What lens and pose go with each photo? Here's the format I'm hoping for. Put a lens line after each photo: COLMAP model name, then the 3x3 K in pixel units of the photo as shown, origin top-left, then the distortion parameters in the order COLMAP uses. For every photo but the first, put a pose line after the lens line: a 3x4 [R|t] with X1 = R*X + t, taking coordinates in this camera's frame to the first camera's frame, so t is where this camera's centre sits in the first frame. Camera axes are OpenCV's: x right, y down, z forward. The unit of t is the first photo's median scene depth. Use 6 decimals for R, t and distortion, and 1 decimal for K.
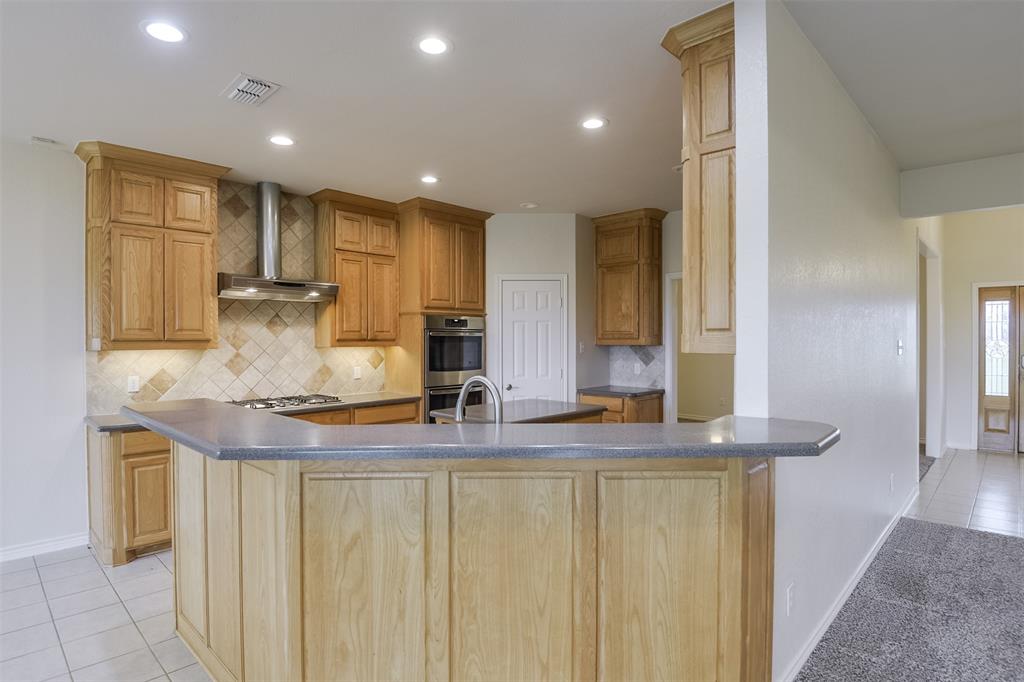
lens RADIAL K [[525.1, 0, 519.7], [0, 525.1, 345.9], [0, 0, 1]] dist [-0.021149, -0.003755]
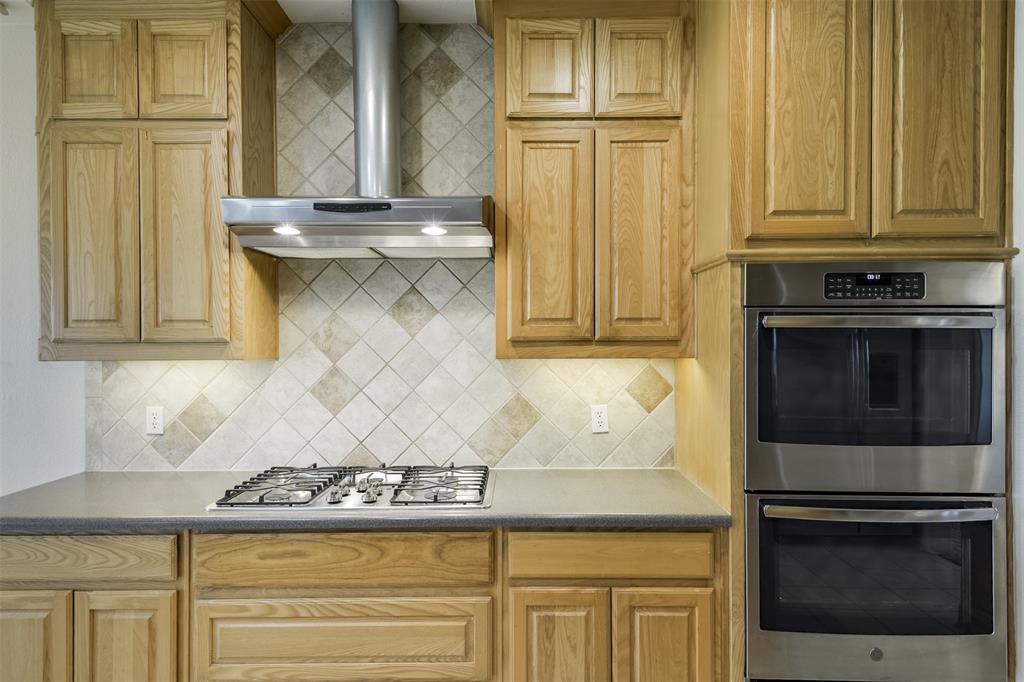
lens RADIAL K [[561.4, 0, 513.3], [0, 561.4, 343.7], [0, 0, 1]] dist [0.018789, -0.005668]
pose [[0.676571, 0.004523, -0.736364, -0.024422], [-0.007052, 0.999975, -0.000337, -0.009283], [0.736344, 0.005421, 0.676586, 0.688044]]
